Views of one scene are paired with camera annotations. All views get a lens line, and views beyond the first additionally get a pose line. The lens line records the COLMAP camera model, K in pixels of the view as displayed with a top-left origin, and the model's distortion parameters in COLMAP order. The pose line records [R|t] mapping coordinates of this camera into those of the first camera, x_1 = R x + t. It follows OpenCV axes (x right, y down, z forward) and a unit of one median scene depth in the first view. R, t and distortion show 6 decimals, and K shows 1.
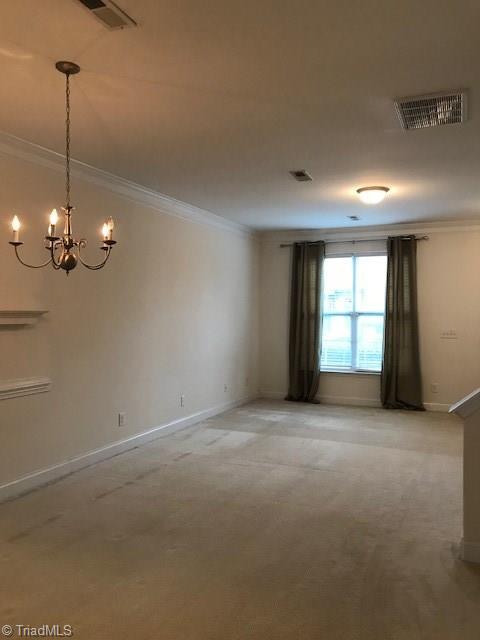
lens RADIAL K [[534.4, 0, 240.0], [0, 534.4, 320.0], [0, 0, 1]] dist [0.009377, -0.008378]
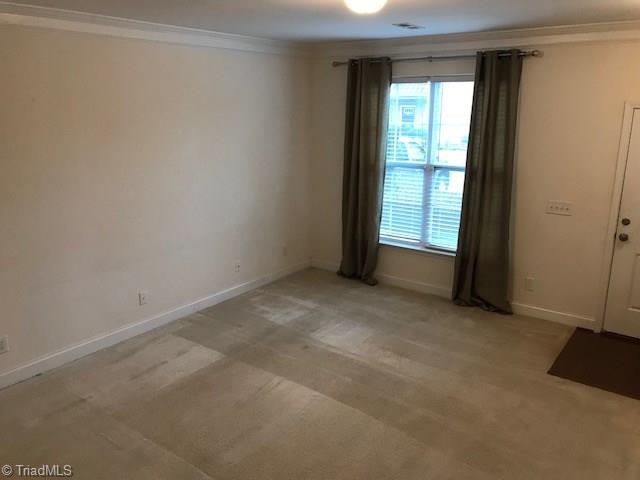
lens RADIAL K [[534.4, 0, 320.0], [0, 534.4, 240.0], [0, 0, 1]] dist [0.009377, -0.008378]
pose [[0.974184, 0.054743, -0.219017, 0.237804], [-0.001065, 0.971258, 0.238026, -0.086064], [0.225752, -0.231648, 0.946243, 0.291337]]
